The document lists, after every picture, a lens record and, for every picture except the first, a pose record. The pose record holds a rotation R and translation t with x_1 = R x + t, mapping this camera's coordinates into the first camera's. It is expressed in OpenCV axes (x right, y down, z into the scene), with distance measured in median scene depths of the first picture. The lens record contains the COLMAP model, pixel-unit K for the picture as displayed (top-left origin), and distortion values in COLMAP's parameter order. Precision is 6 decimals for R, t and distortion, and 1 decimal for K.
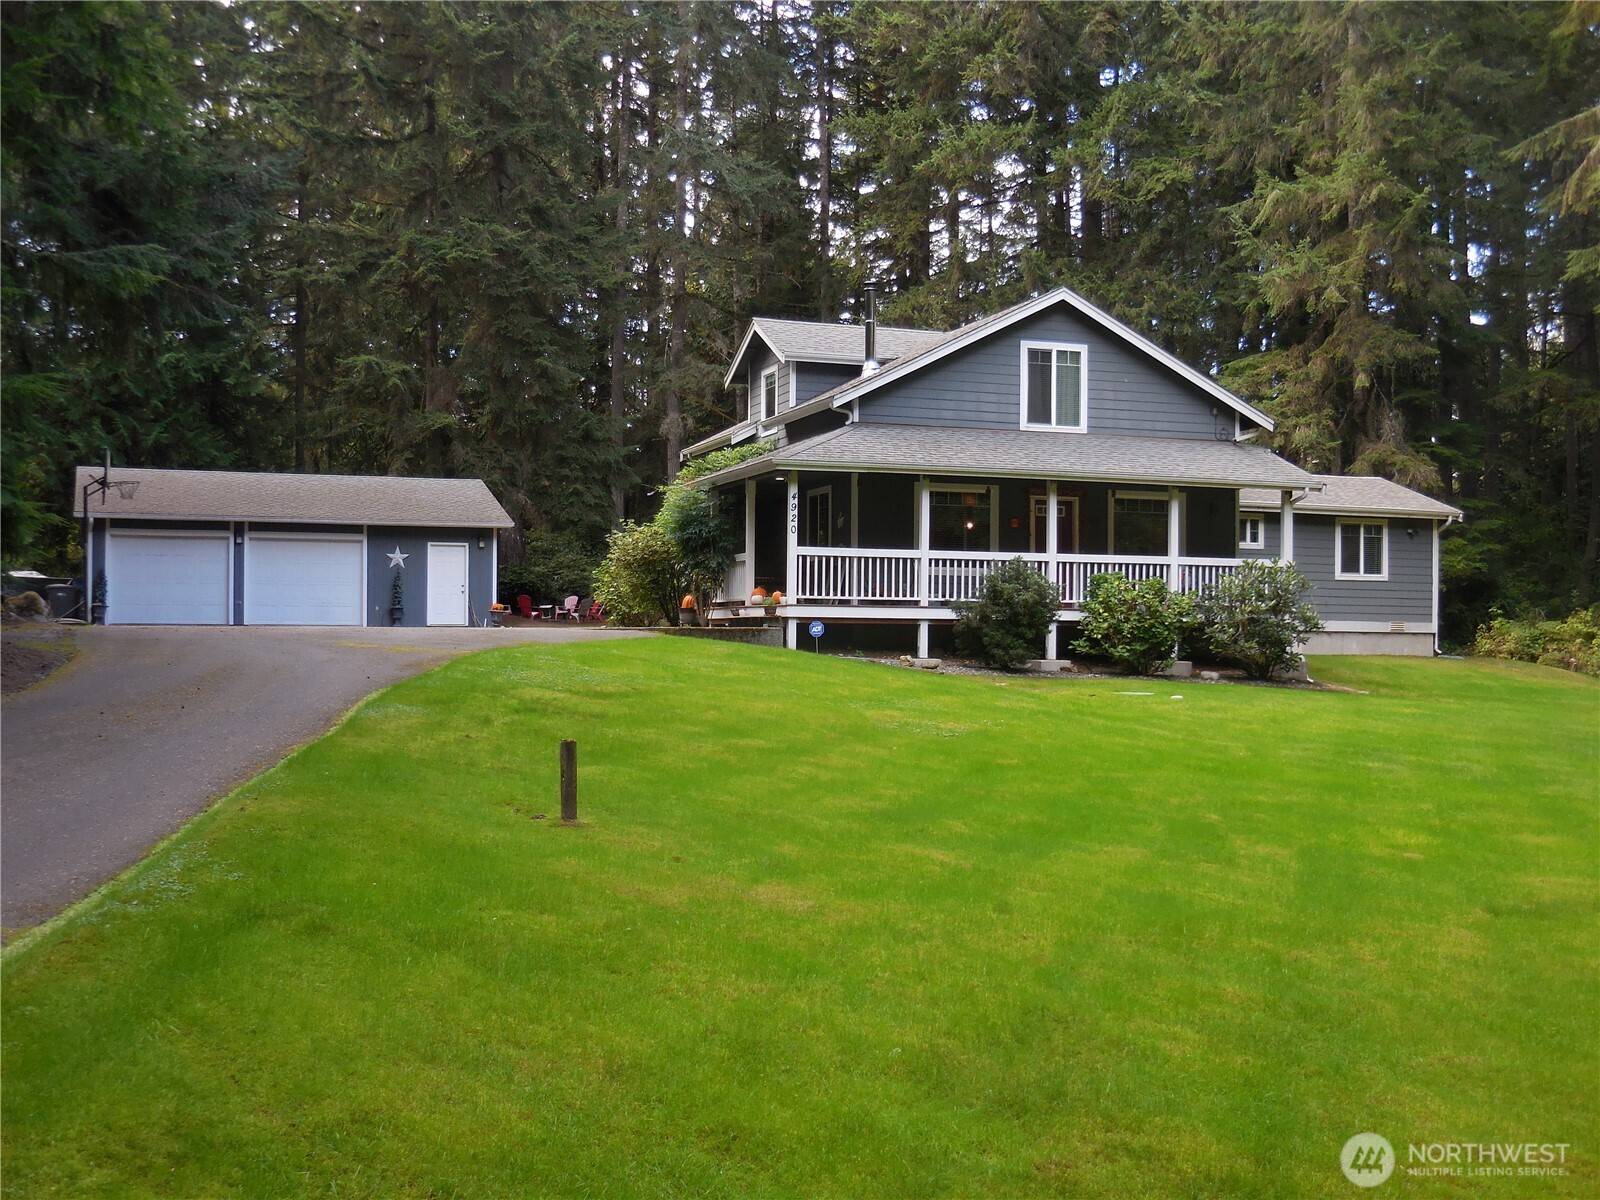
lens RADIAL K [[1824.2, 0, 799.2], [0, 1824.2, 586.3], [0, 0, 1]] dist [-0.026929, 0.000000]
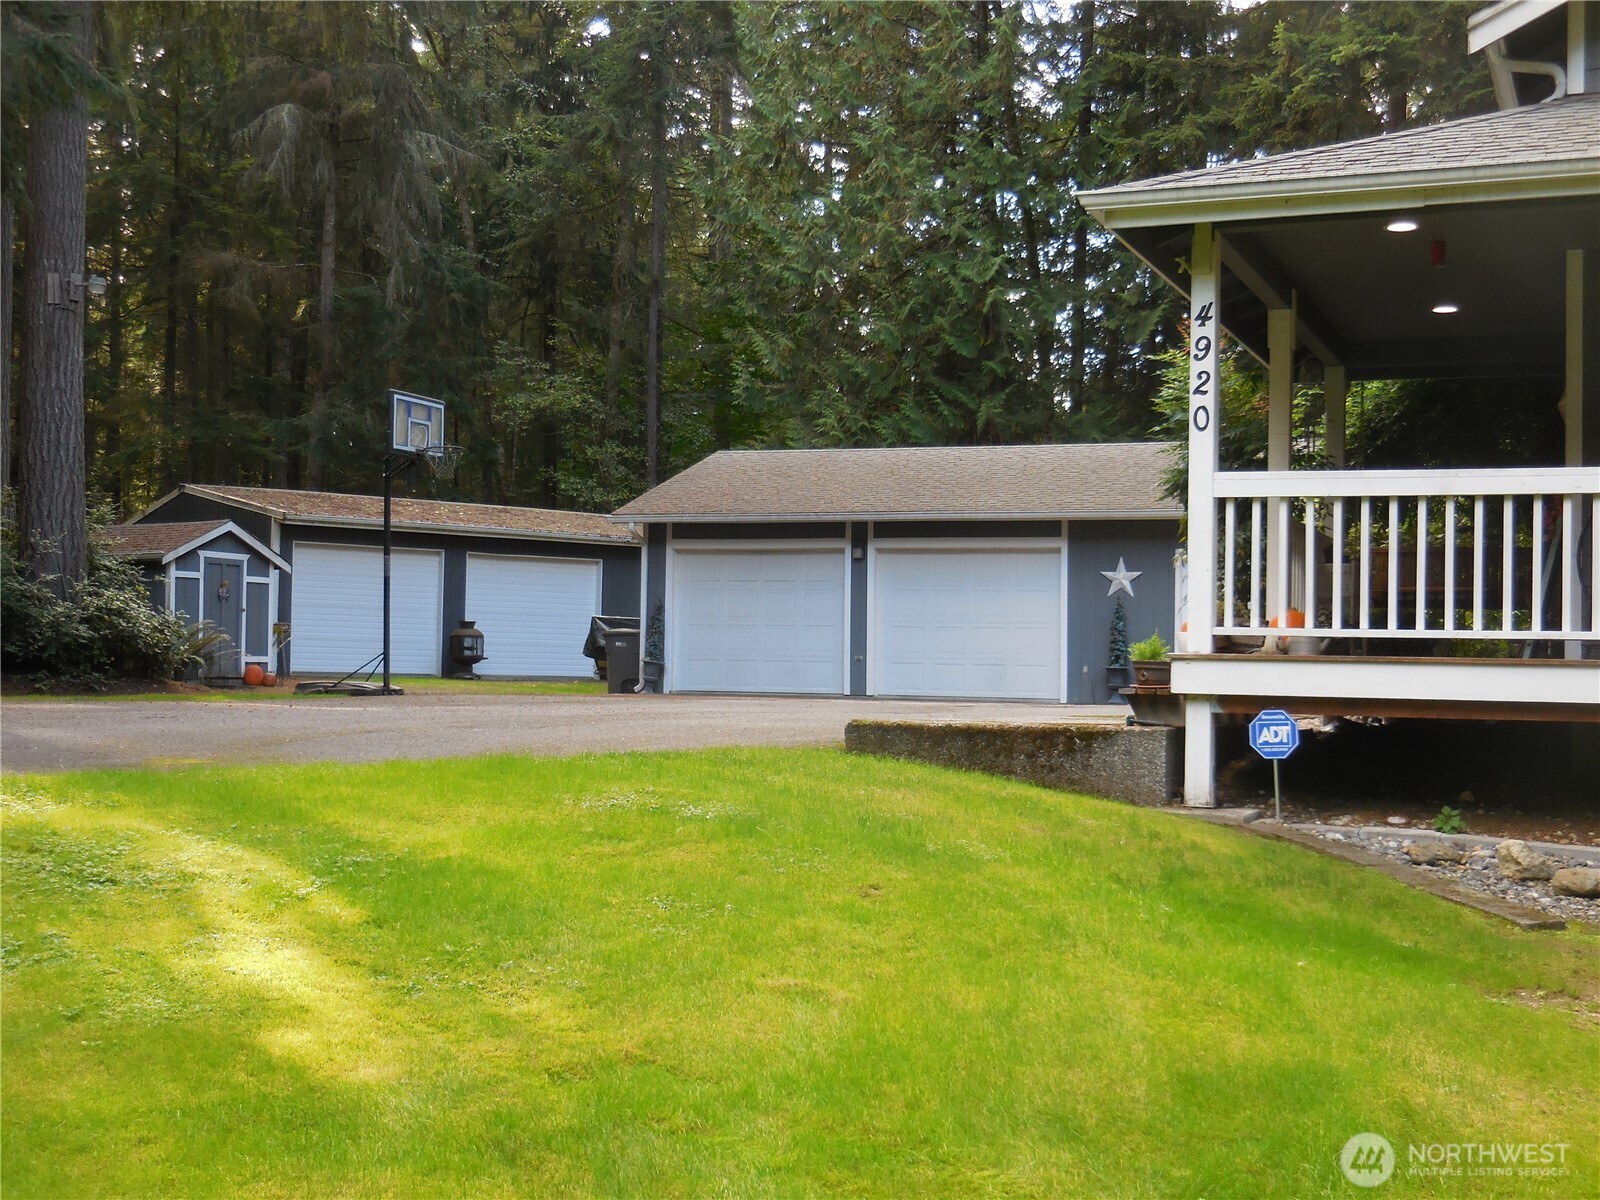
lens RADIAL K [[2049.5, 0, 786.1], [0, 2049.5, 606.6], [0, 0, 1]] dist [-0.015580, 0.000000]
pose [[0.730590, -0.010576, -0.682735, 0.127586], [-0.006290, 0.999733, -0.022218, 0.006883], [0.682788, 0.020527, 0.730328, 0.480961]]
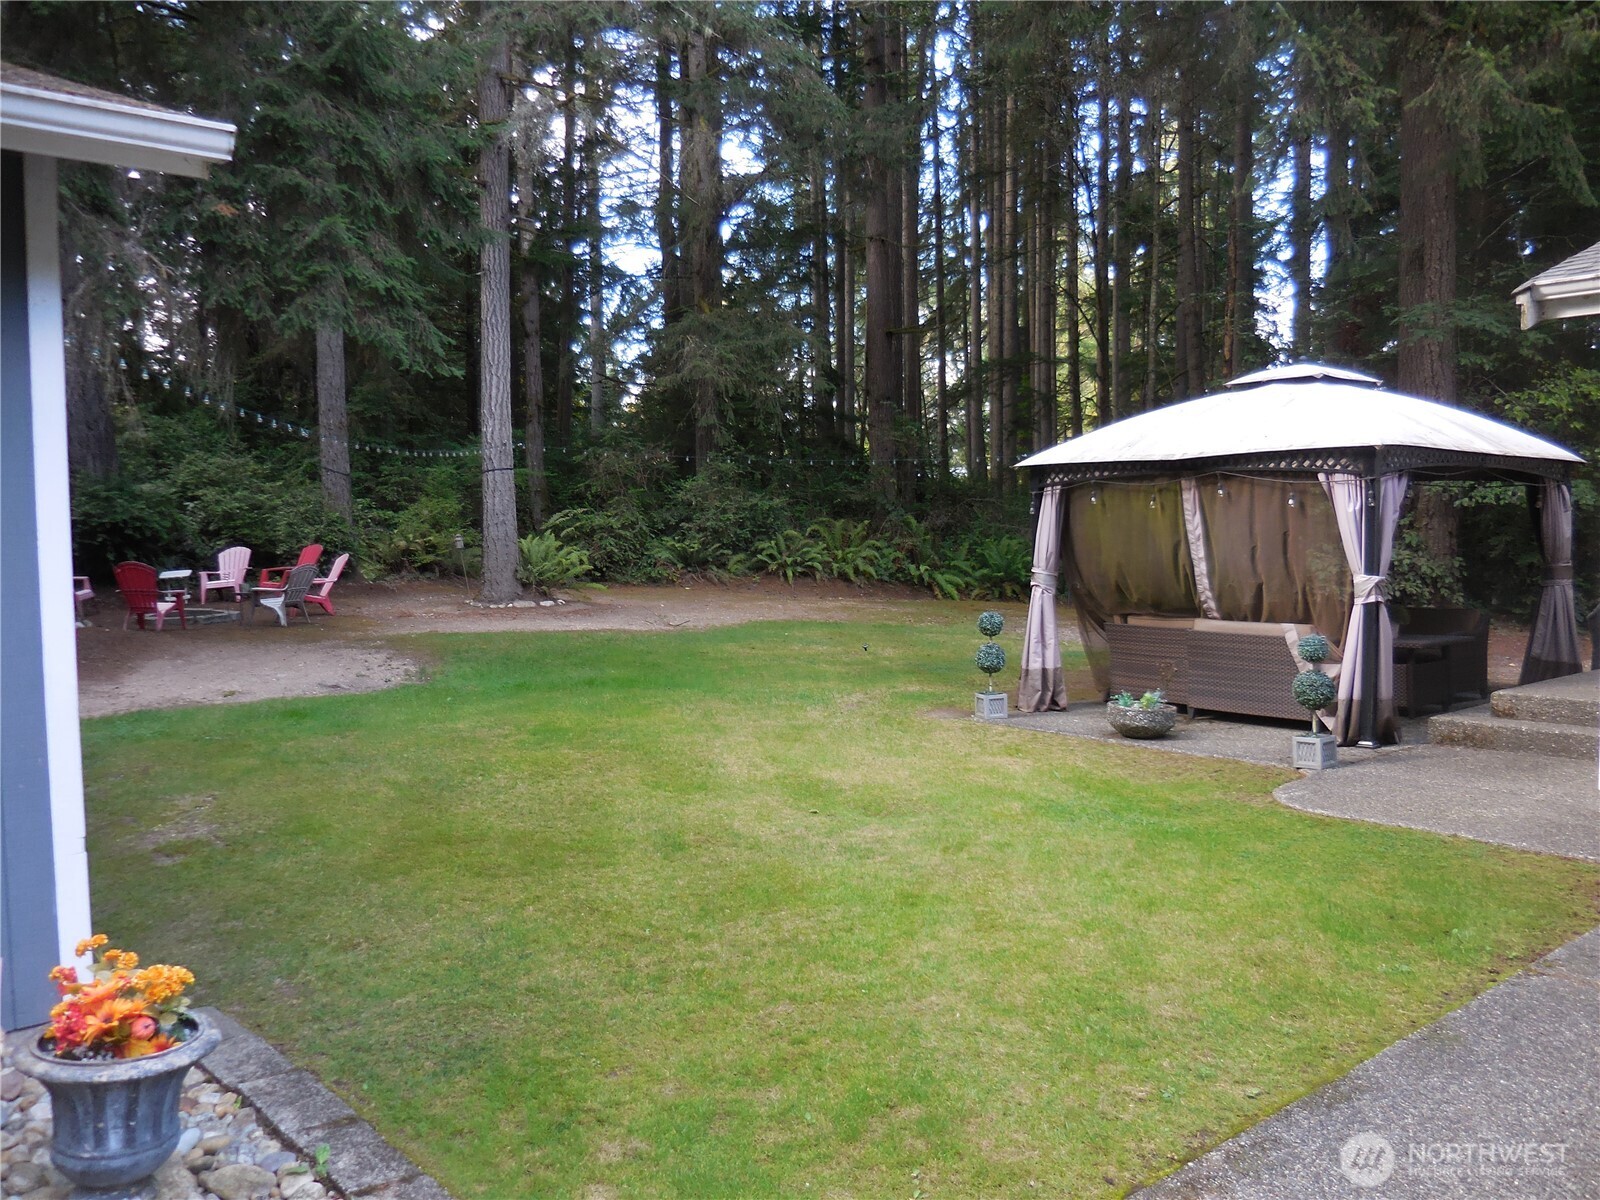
lens RADIAL K [[1245.2, 0, 787.8], [0, 1245.2, 589.6], [0, 0, 1]] dist [-0.070505, 0.040483]
pose [[0.925019, -0.035999, 0.378212, -0.156453], [0.005668, 0.996698, 0.081004, -0.011260], [-0.379879, -0.072786, 0.922168, 0.919835]]
